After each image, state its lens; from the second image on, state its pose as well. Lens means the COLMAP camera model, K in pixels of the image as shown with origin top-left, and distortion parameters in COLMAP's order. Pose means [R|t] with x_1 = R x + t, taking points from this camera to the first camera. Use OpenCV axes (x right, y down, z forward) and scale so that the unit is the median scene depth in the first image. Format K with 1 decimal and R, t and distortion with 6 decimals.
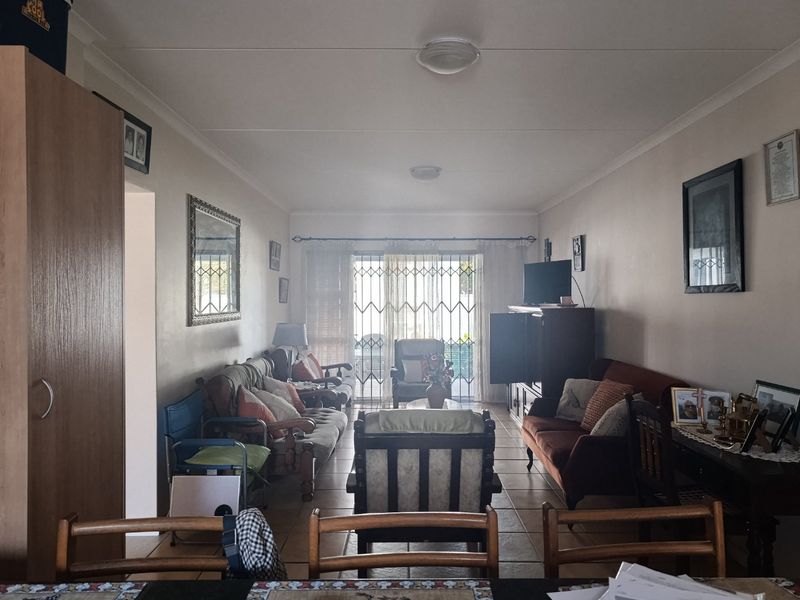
lens RADIAL K [[526.3, 0, 398.3], [0, 526.3, 296.4], [0, 0, 1]] dist [0.006373, -0.001667]
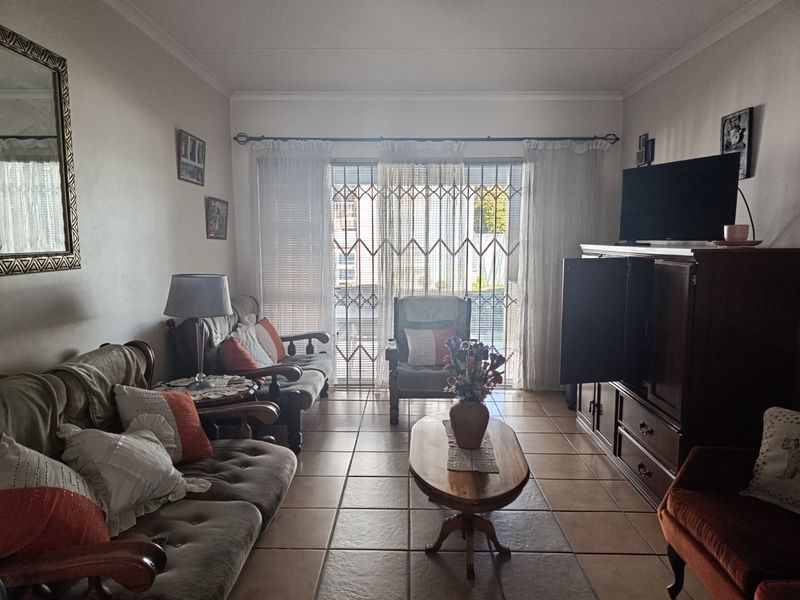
lens RADIAL K [[564.4, 0, 400.0], [0, 564.4, 300.0], [0, 0, 1]] dist [0.074923, 0.000081]
pose [[0.999930, 0.005592, -0.010408, 0.007511], [-0.004378, 0.993561, 0.113218, 0.006484], [0.010974, -0.113165, 0.993516, 0.302471]]
